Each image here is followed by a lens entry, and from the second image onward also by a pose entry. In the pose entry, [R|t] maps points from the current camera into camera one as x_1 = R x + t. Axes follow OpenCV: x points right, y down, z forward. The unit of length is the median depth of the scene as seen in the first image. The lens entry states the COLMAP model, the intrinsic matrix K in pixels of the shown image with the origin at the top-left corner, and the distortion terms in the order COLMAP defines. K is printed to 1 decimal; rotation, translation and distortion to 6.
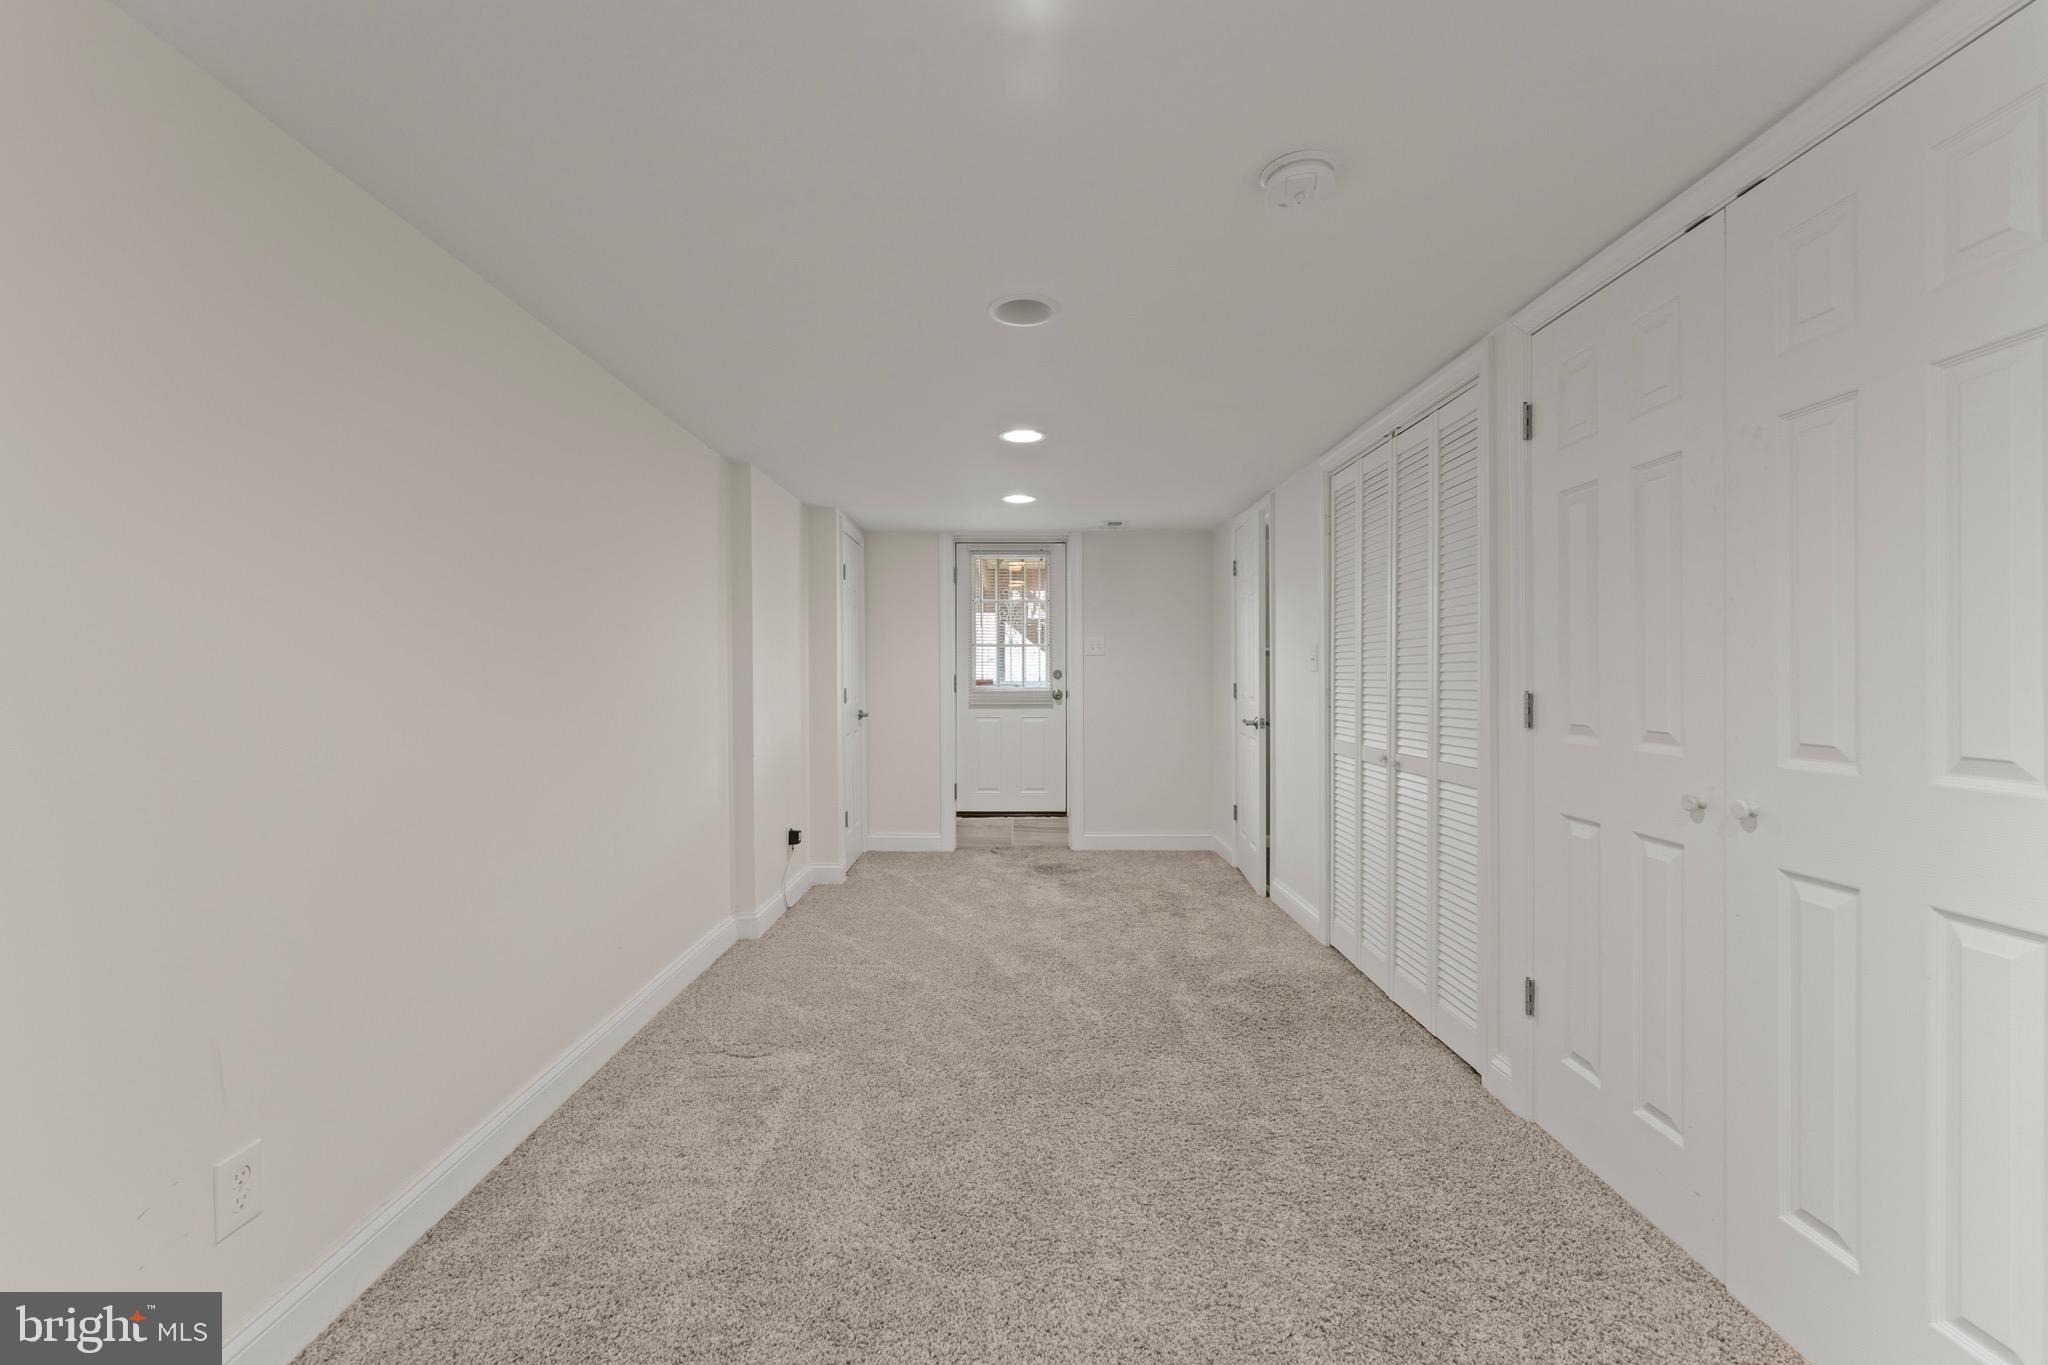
lens RADIAL K [[847.0, 0, 1024.0], [0, 847.0, 682.5], [0, 0, 1]] dist [-0.000021, -0.000097]
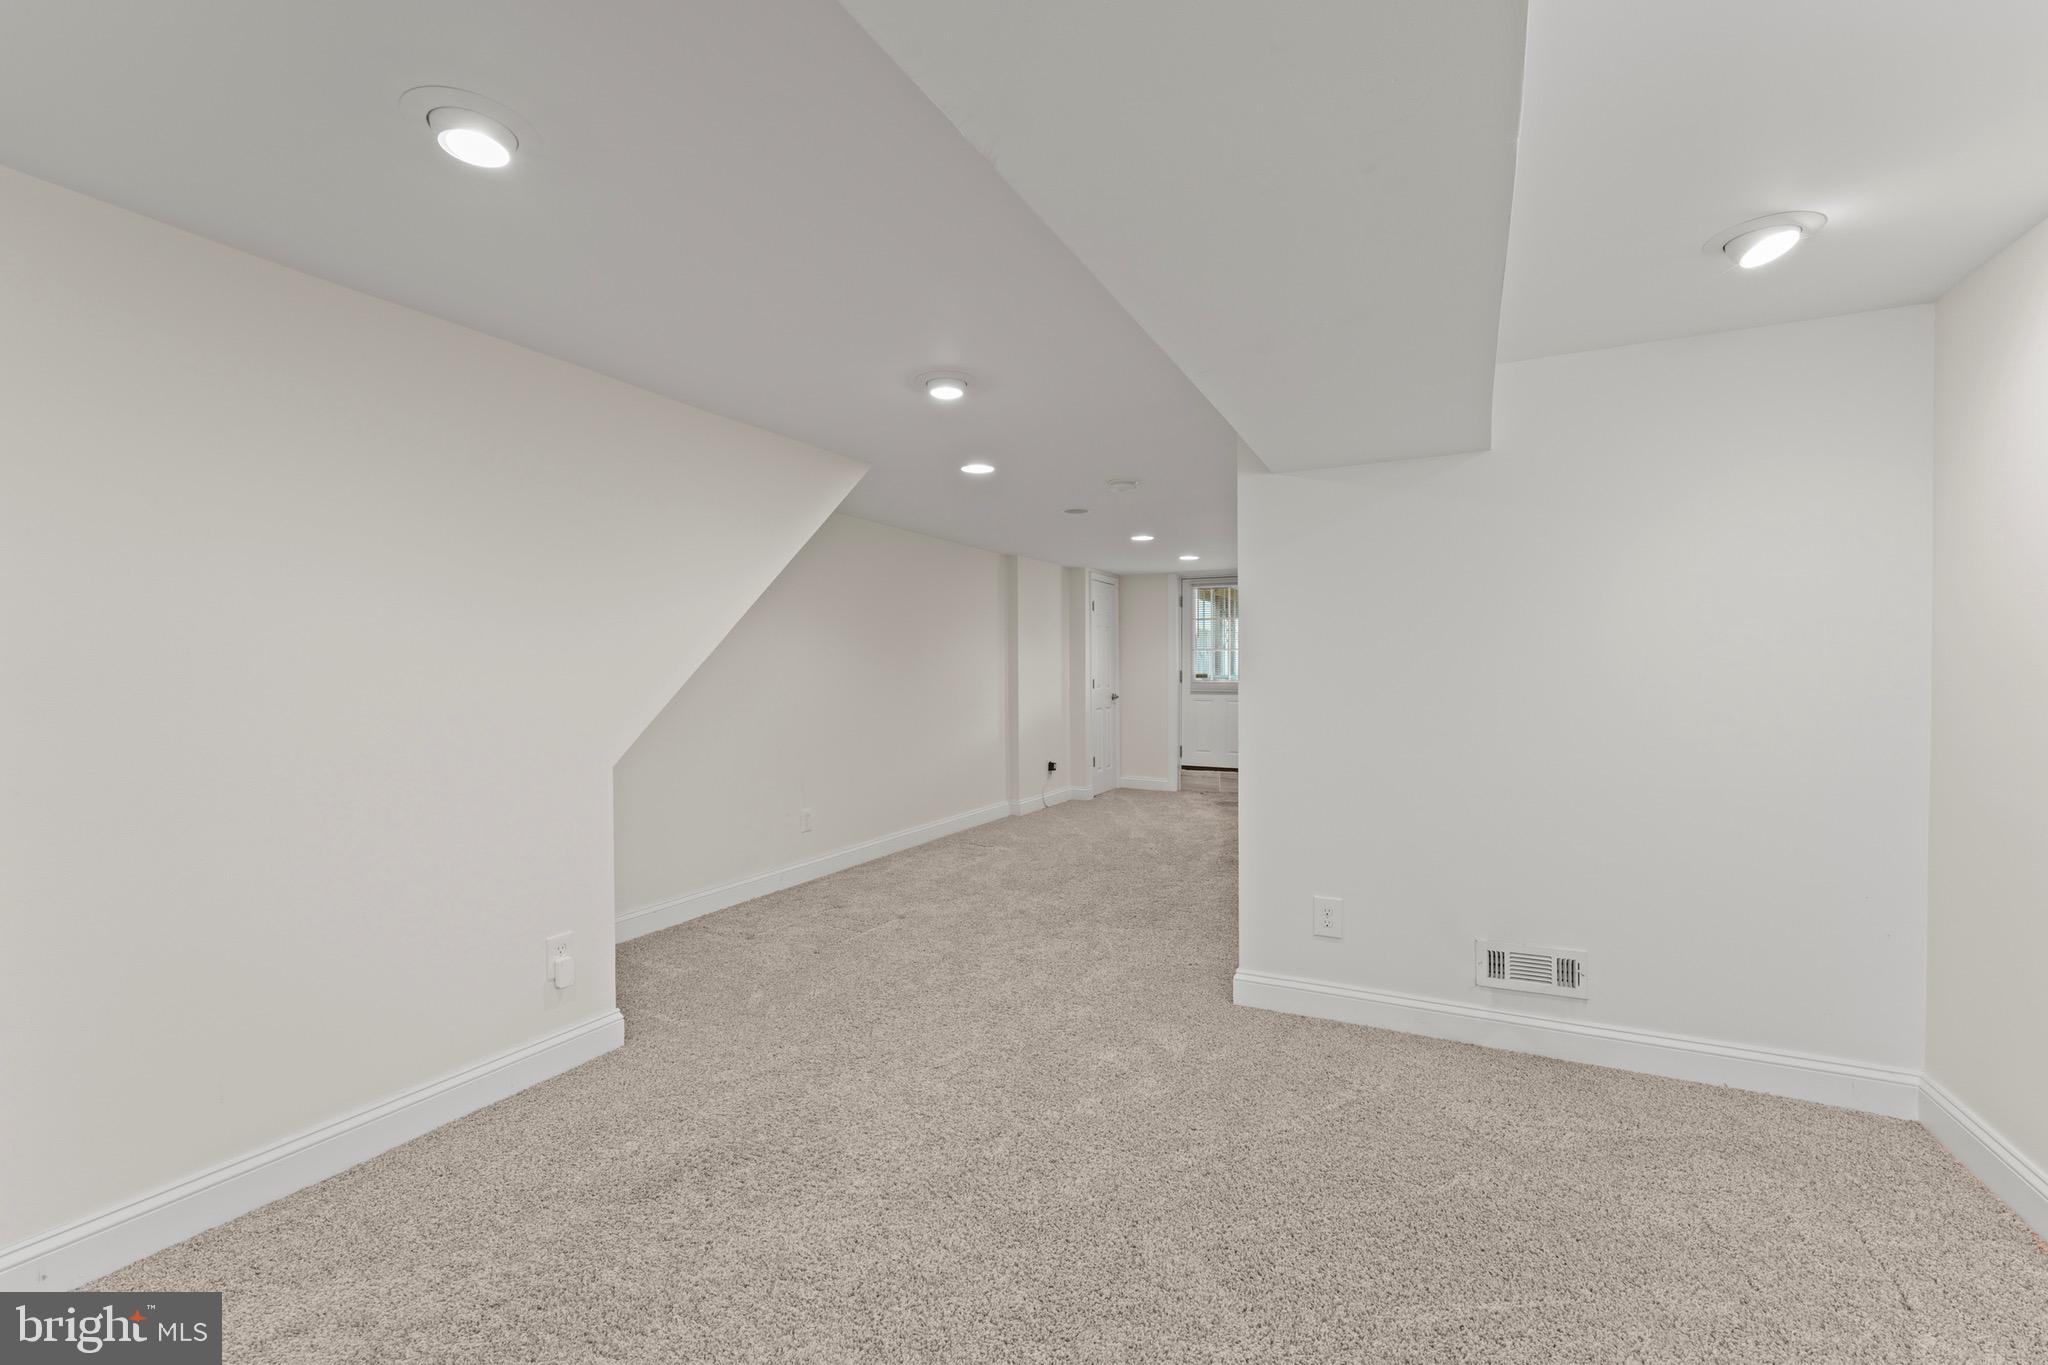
lens RADIAL K [[847.0, 0, 1024.0], [0, 847.0, 682.5], [0, 0, 1]] dist [-0.000021, -0.000097]
pose [[0.879755, 0.002437, -0.475420, 0.389277], [0.000985, 0.999975, 0.006948, 0.000775], [0.475425, -0.006581, 0.879731, -0.419446]]
